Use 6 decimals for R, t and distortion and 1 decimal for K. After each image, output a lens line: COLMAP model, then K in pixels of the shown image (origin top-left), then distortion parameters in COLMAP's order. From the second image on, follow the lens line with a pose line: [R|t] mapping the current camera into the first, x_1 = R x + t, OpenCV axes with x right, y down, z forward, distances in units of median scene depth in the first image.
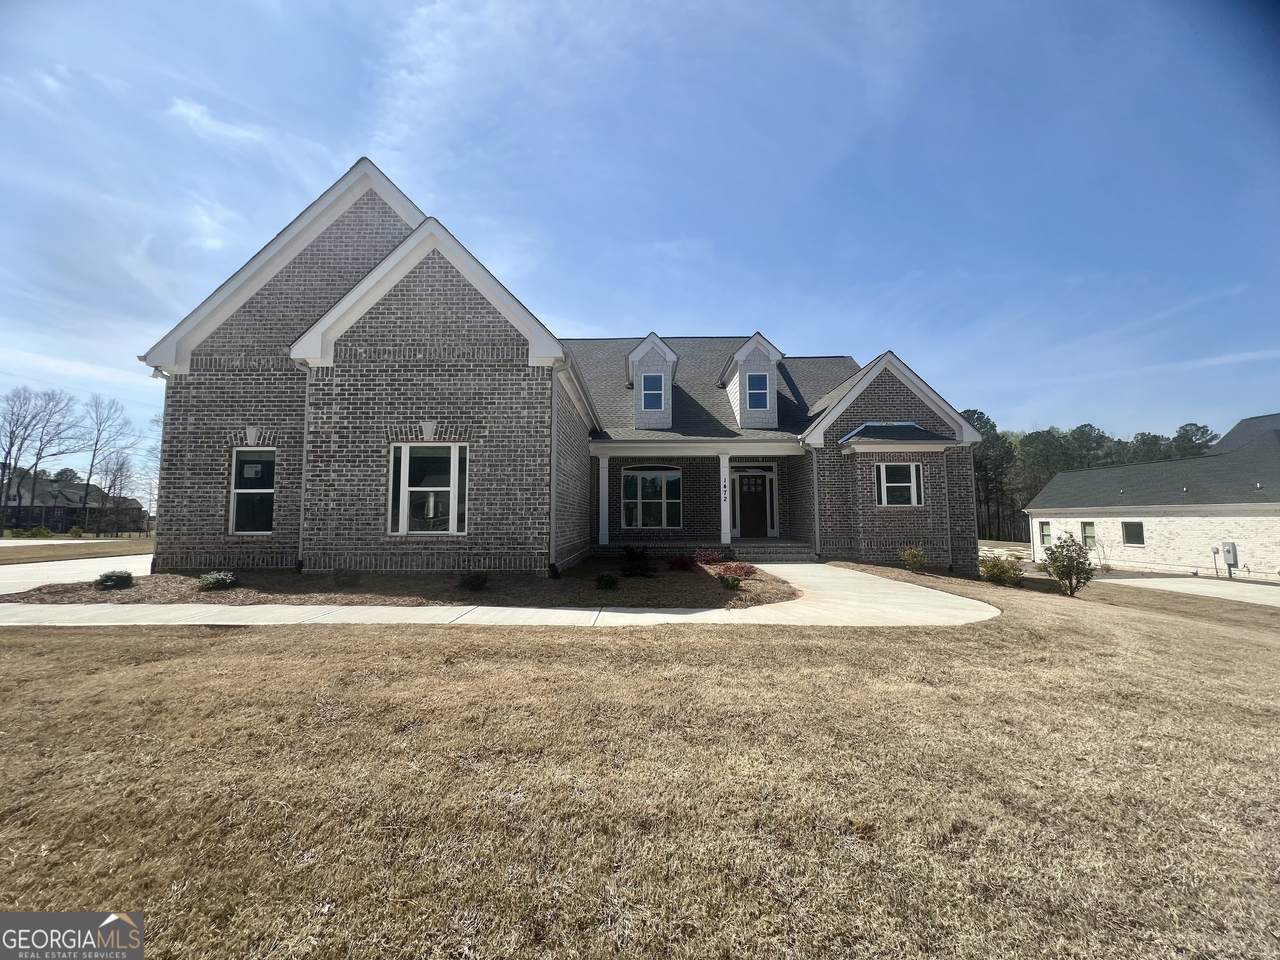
lens RADIAL K [[512.8, 0, 640.0], [0, 512.8, 480.0], [0, 0, 1]] dist [0.000236, -0.000282]
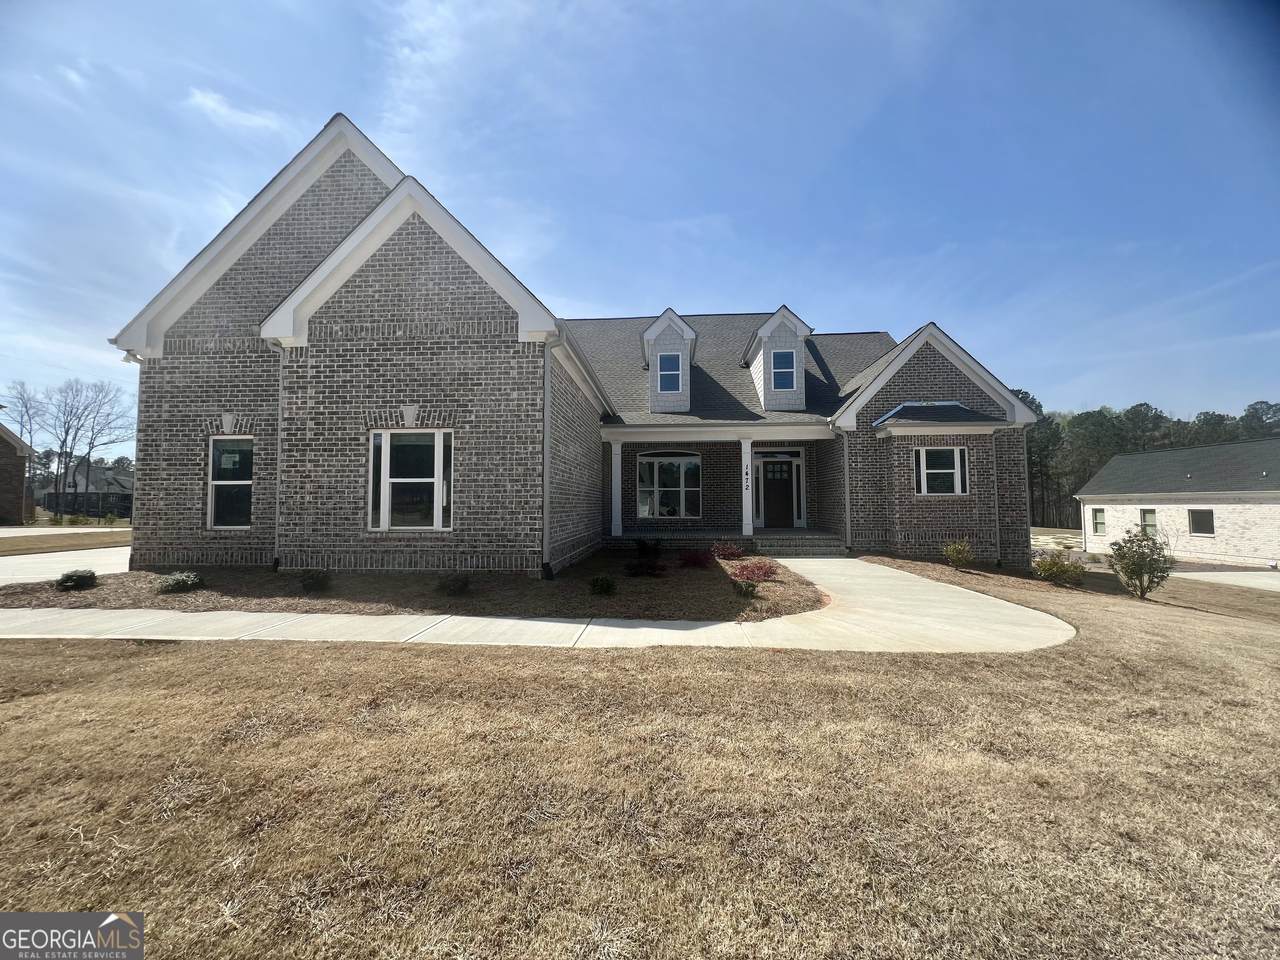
lens RADIAL K [[512.8, 0, 640.0], [0, 512.8, 480.0], [0, 0, 1]] dist [0.000236, -0.000282]
pose [[0.998502, -0.003251, -0.054619, 0.039671], [0.004858, 0.999559, 0.029309, -0.007026], [0.054500, -0.029530, 0.998077, 0.108927]]
